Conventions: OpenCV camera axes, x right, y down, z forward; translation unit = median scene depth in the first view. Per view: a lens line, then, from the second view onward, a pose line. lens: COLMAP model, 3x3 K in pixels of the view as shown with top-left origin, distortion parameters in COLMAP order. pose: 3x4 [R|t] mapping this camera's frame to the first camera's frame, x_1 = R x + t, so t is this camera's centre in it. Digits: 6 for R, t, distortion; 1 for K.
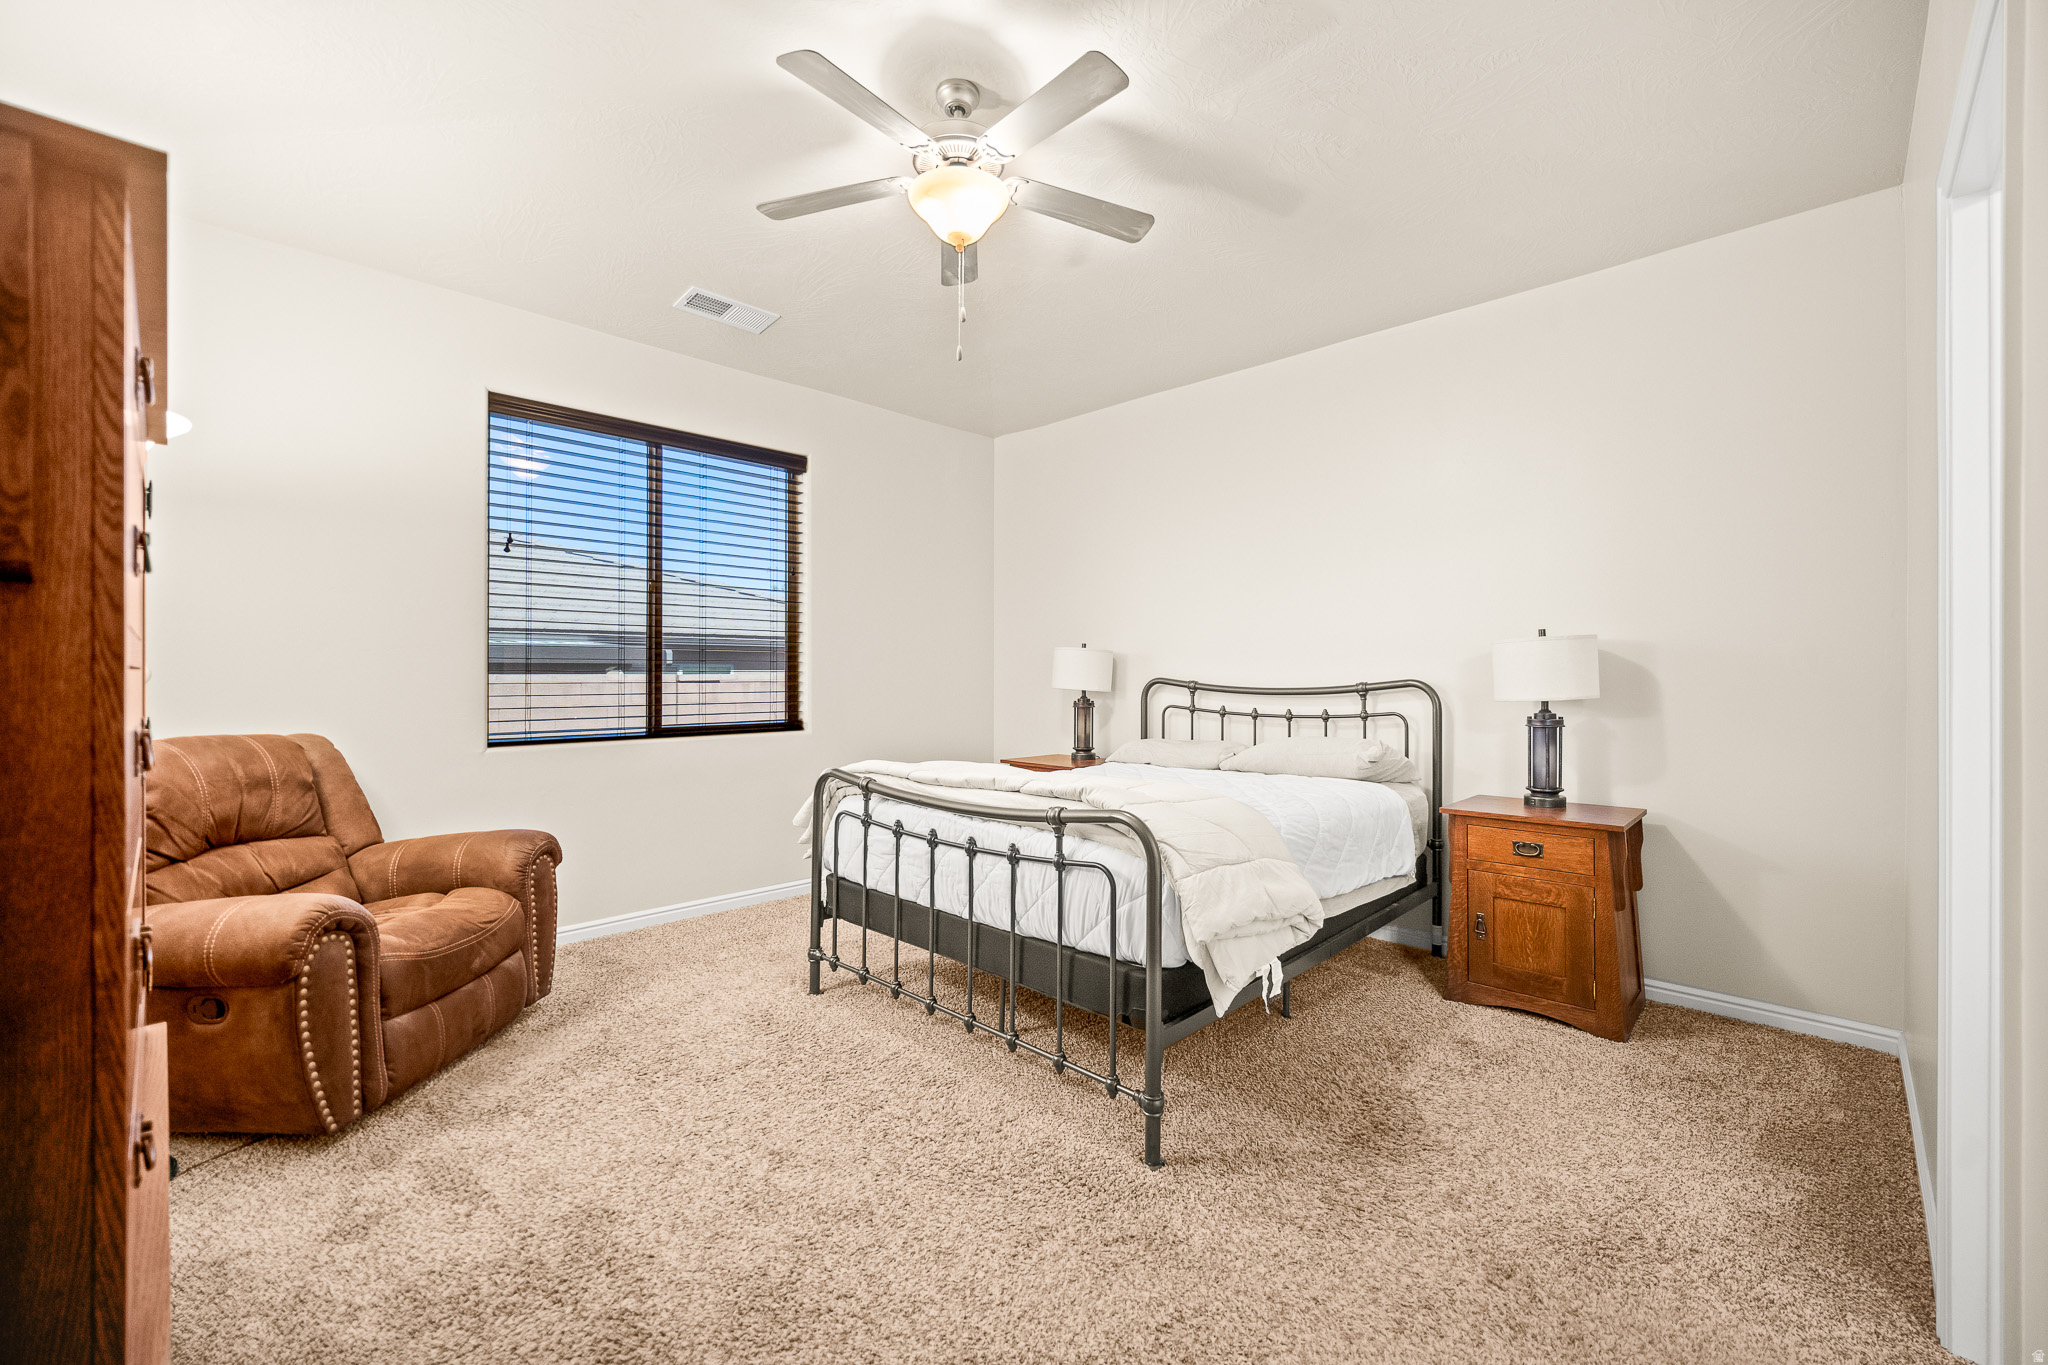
lens RADIAL K [[843.1, 0, 1019.6], [0, 843.1, 666.9], [0, 0, 1]] dist [-0.005638, 0.000187]
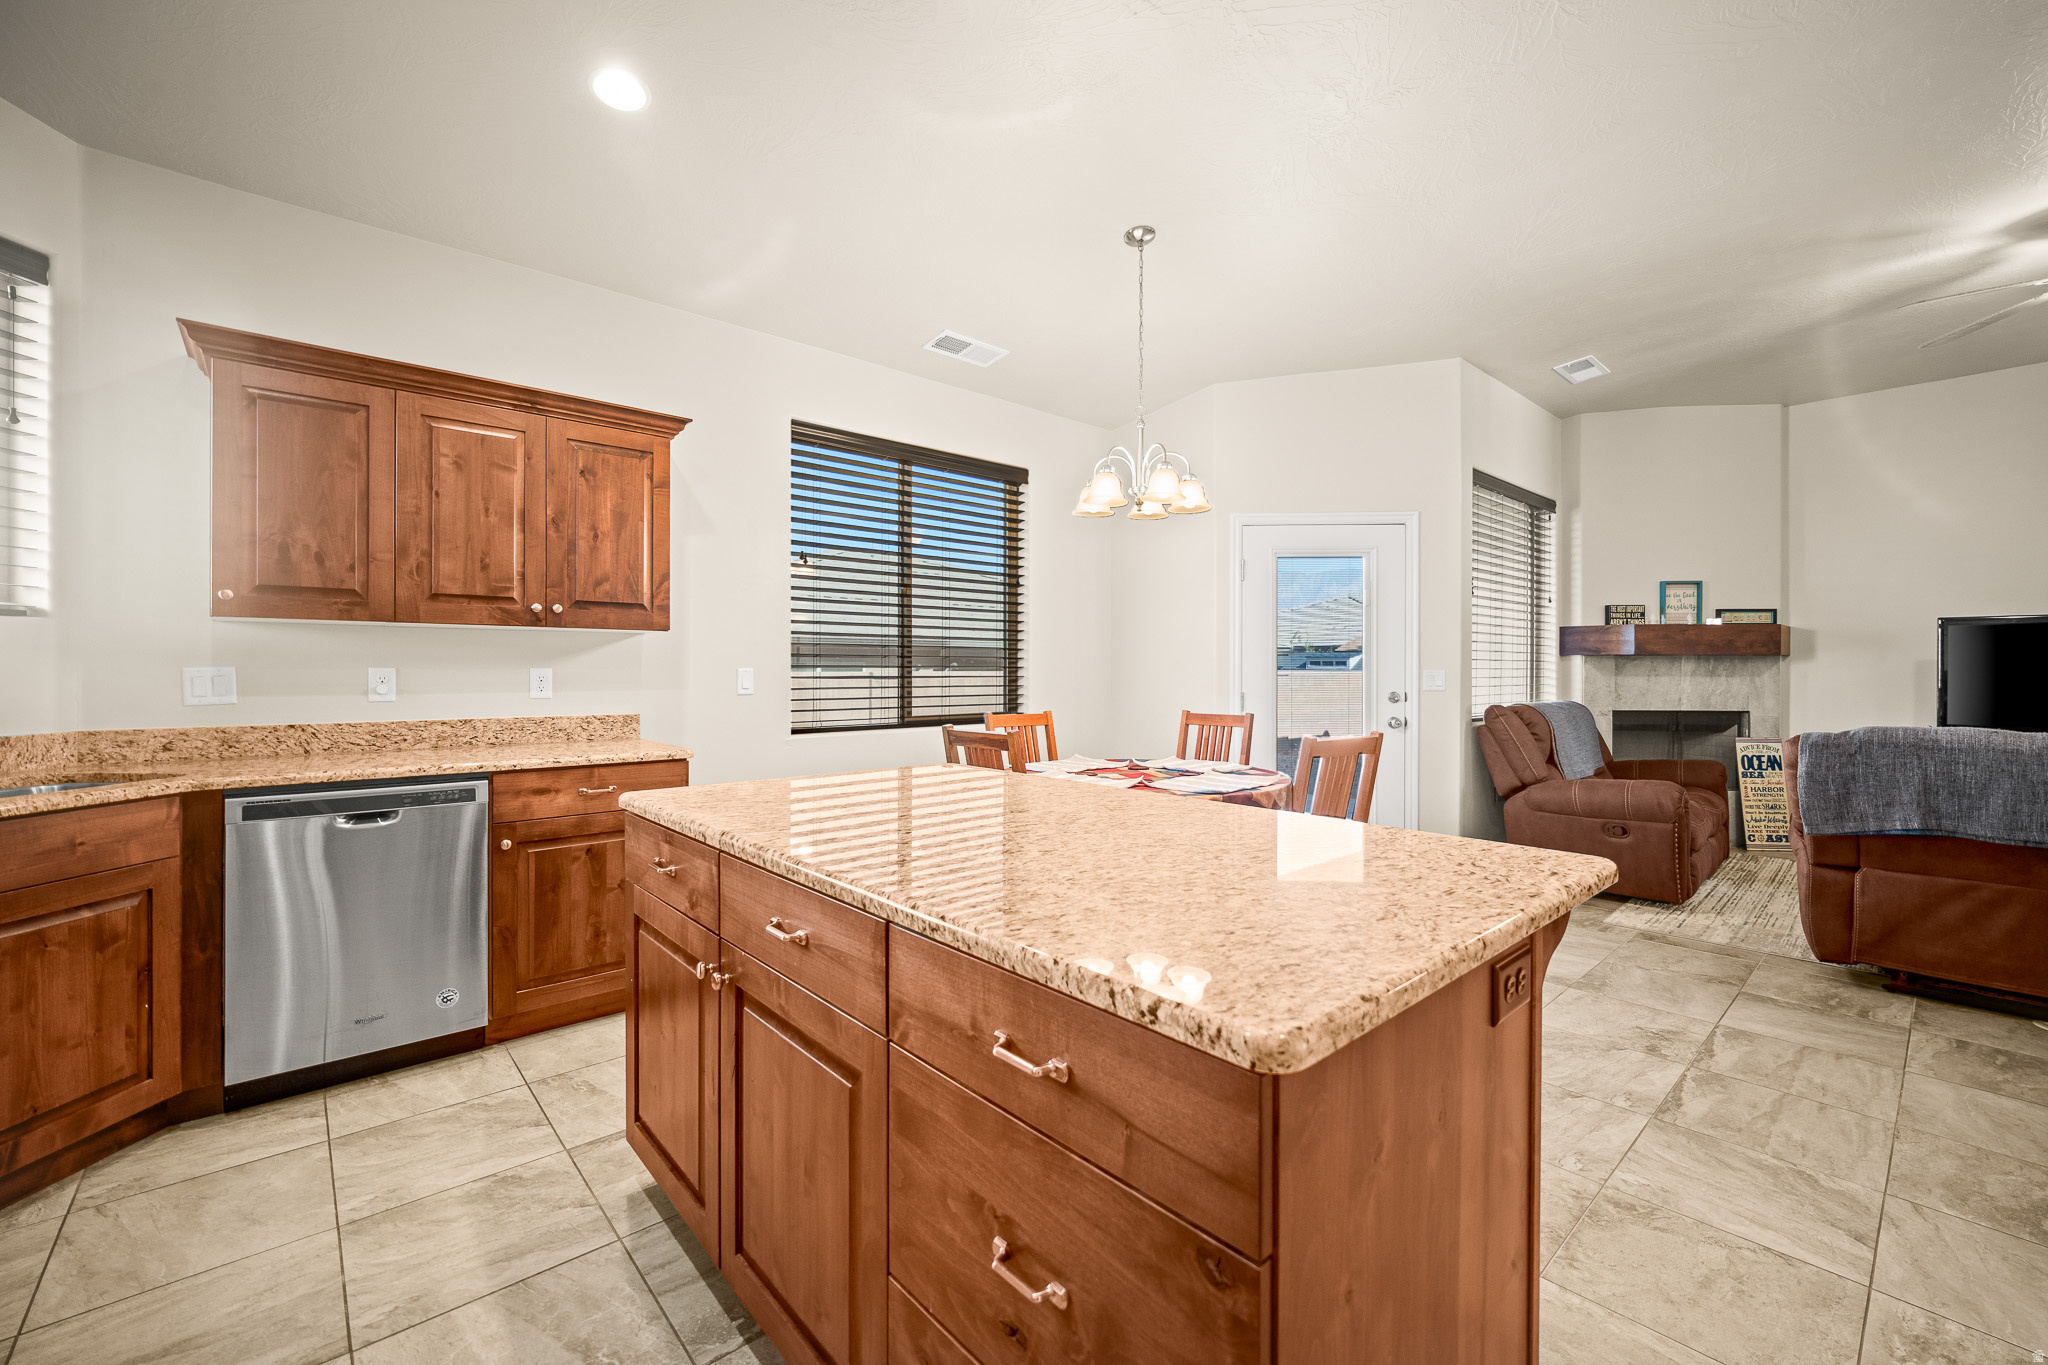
lens RADIAL K [[843.1, 0, 1038.4], [0, 843.1, 669.6], [0, 0, 1]] dist [-0.005638, 0.000187]
pose [[0.997469, 0.000220, -0.071097, -0.181315], [0.000285, 0.999975, 0.007090, 0.000519], [0.071096, -0.007092, 0.997444, -0.091233]]
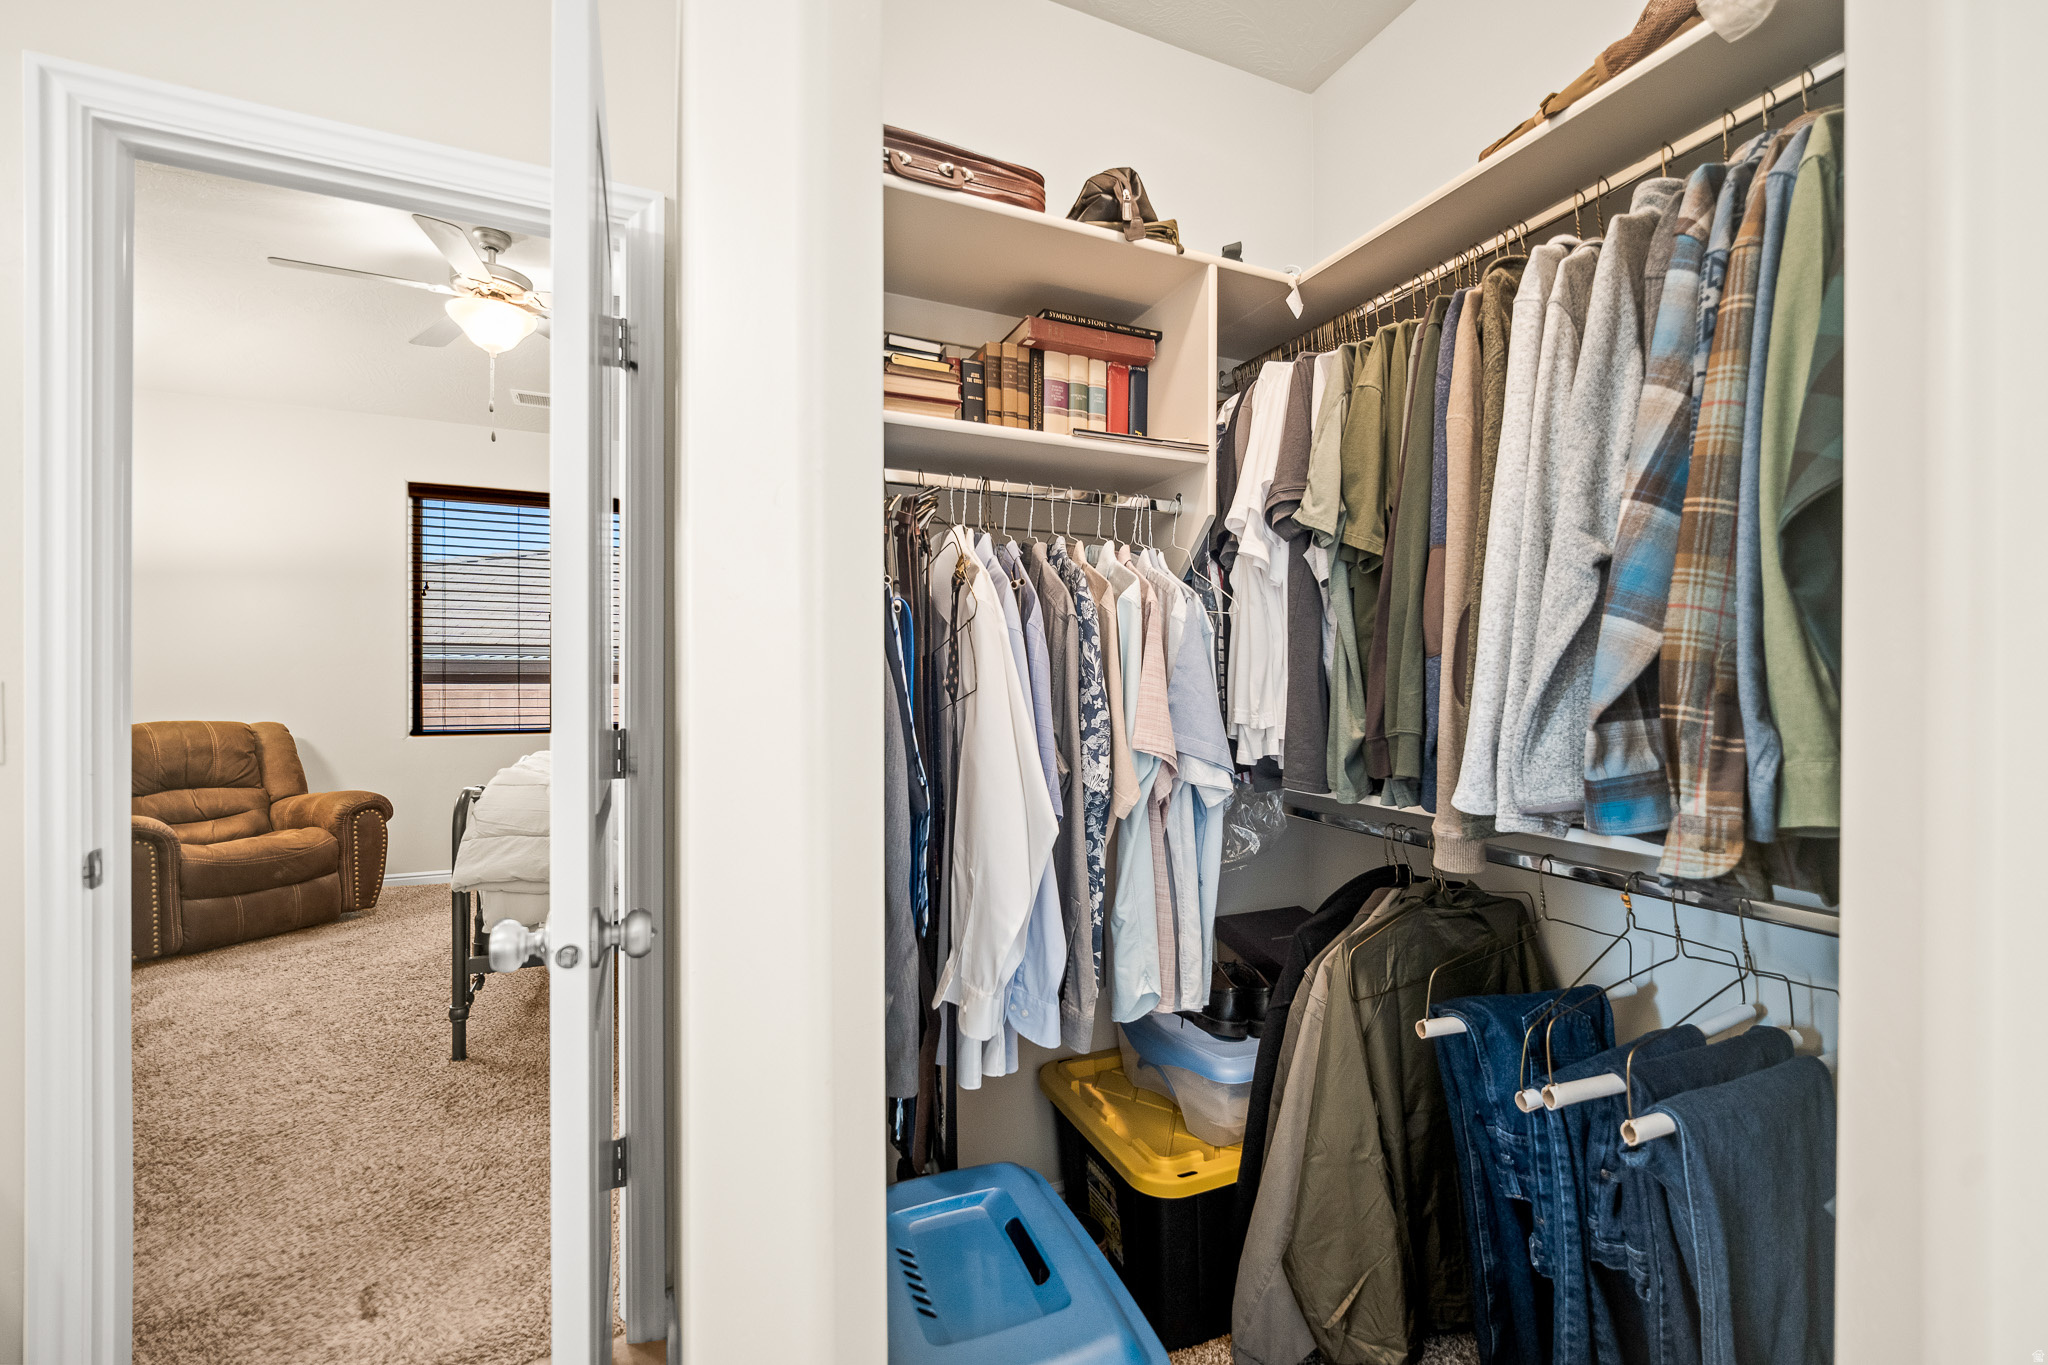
lens RADIAL K [[843.1, 0, 1040.9], [0, 843.1, 684.9], [0, 0, 1]] dist [-0.005638, 0.000187]
pose [[0.934347, 0.004776, -0.356333, 0.726137], [-0.000799, 0.999936, 0.011307, -0.004140], [0.356364, -0.010280, 0.934291, 0.051500]]
